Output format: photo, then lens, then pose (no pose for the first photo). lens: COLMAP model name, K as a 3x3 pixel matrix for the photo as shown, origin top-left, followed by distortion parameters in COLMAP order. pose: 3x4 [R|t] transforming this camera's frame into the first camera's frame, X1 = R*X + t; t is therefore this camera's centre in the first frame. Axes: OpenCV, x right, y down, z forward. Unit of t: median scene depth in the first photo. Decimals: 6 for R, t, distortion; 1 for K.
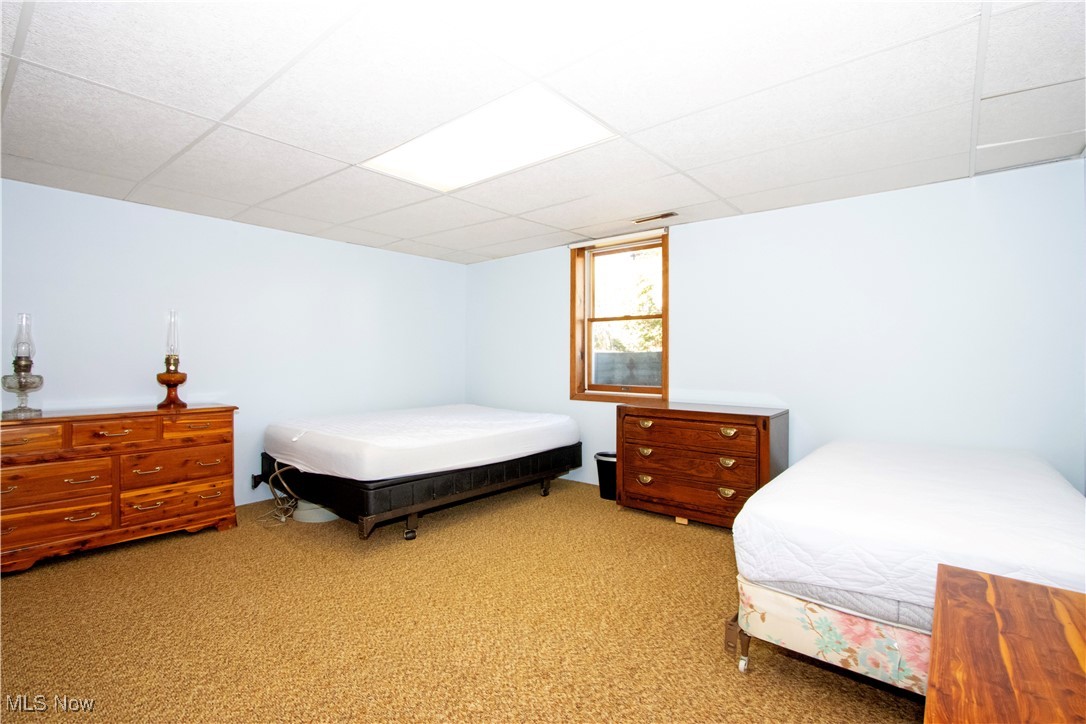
lens RADIAL K [[504.1, 0, 538.6], [0, 504.1, 359.3], [0, 0, 1]] dist [-0.018384, 0.003666]
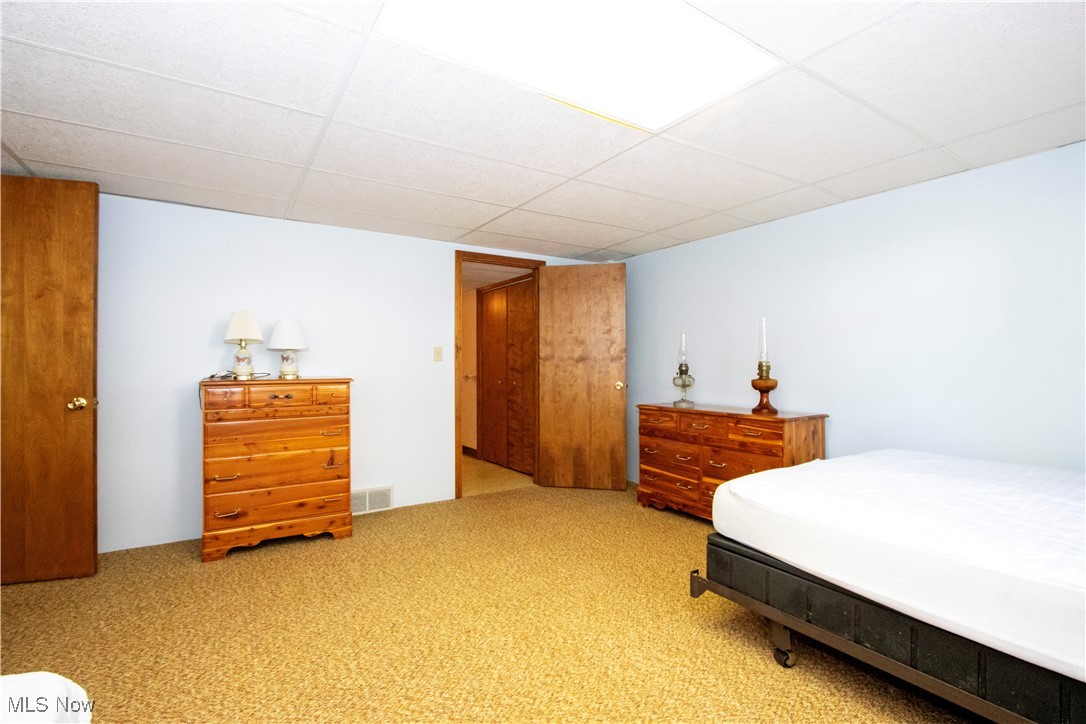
lens RADIAL K [[504.1, 0, 536.9], [0, 504.1, 364.1], [0, 0, 1]] dist [-0.018384, 0.003666]
pose [[-0.313369, -0.007073, -0.949605, 0.401935], [-0.003022, 0.999975, -0.006451, 0.004685], [0.949627, 0.000848, -0.313382, 0.901851]]
